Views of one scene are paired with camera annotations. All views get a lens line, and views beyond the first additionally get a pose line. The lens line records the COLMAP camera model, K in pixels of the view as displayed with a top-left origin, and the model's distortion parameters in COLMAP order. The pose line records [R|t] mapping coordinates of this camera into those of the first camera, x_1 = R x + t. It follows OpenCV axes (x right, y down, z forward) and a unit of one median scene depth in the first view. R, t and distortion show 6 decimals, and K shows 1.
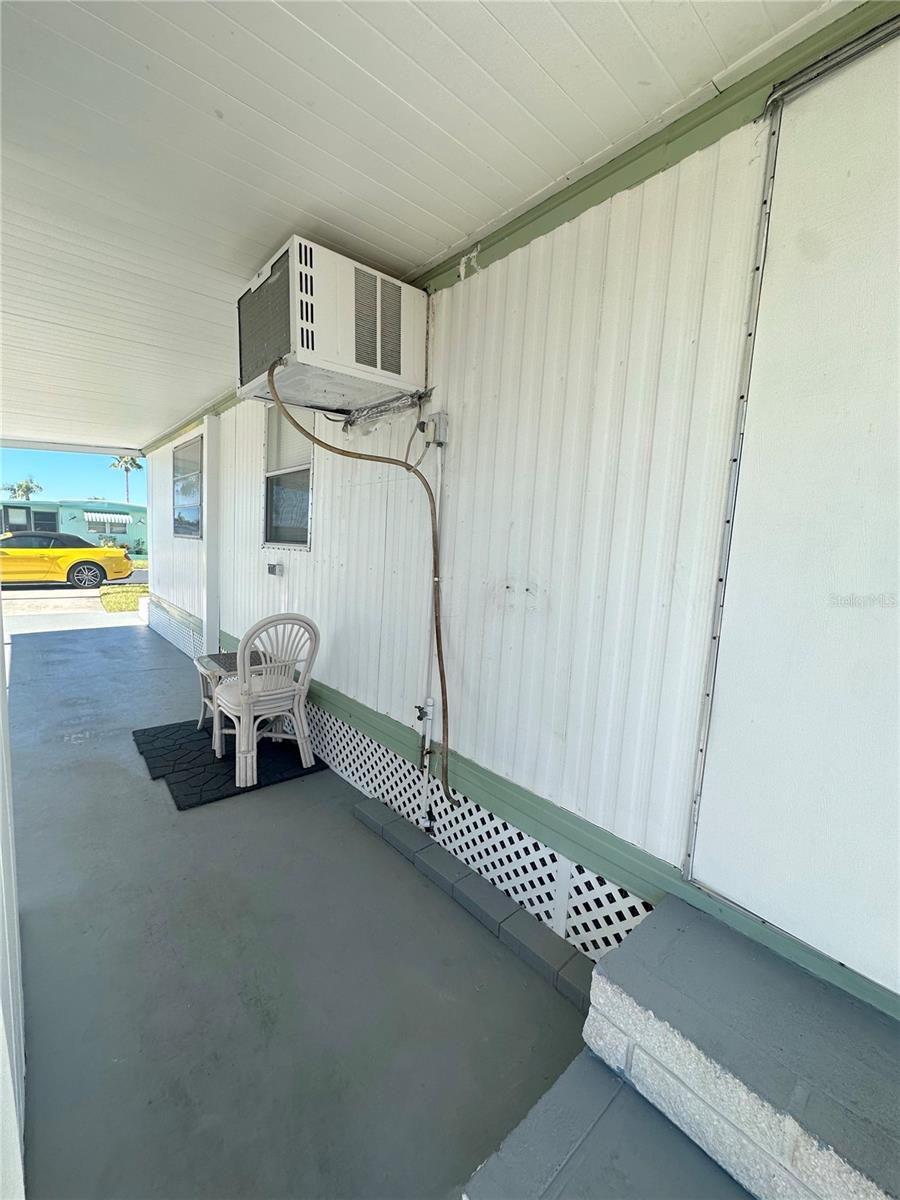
lens RADIAL K [[479.8, 0, 450.0], [0, 479.8, 600.0], [0, 0, 1]] dist [-0.004434, 0.000989]
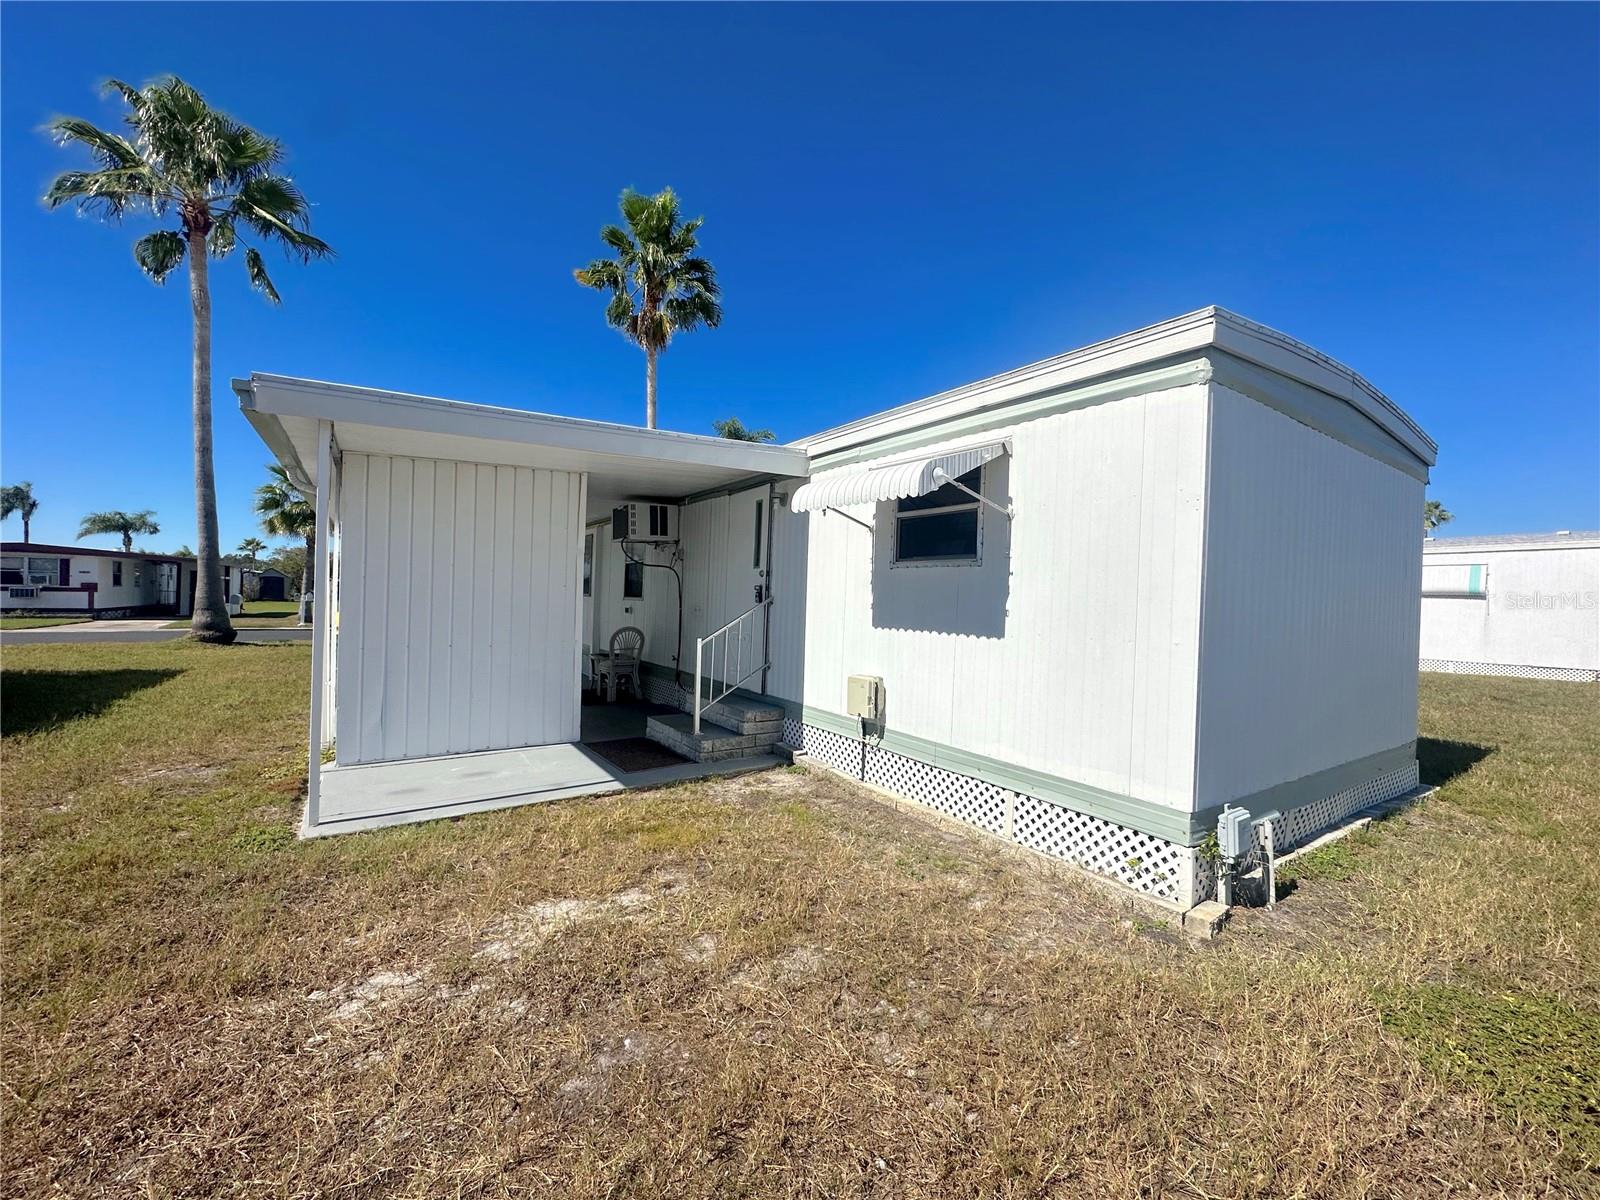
lens RADIAL K [[639.7, 0, 798.5], [0, 639.7, 599.5], [0, 0, 1]] dist [-0.004434, 0.000989]
pose [[0.991607, -0.018349, -0.127976, 0.897565], [0.004018, 0.993772, -0.111357, 0.254459], [0.129223, 0.109909, 0.985506, -2.026832]]
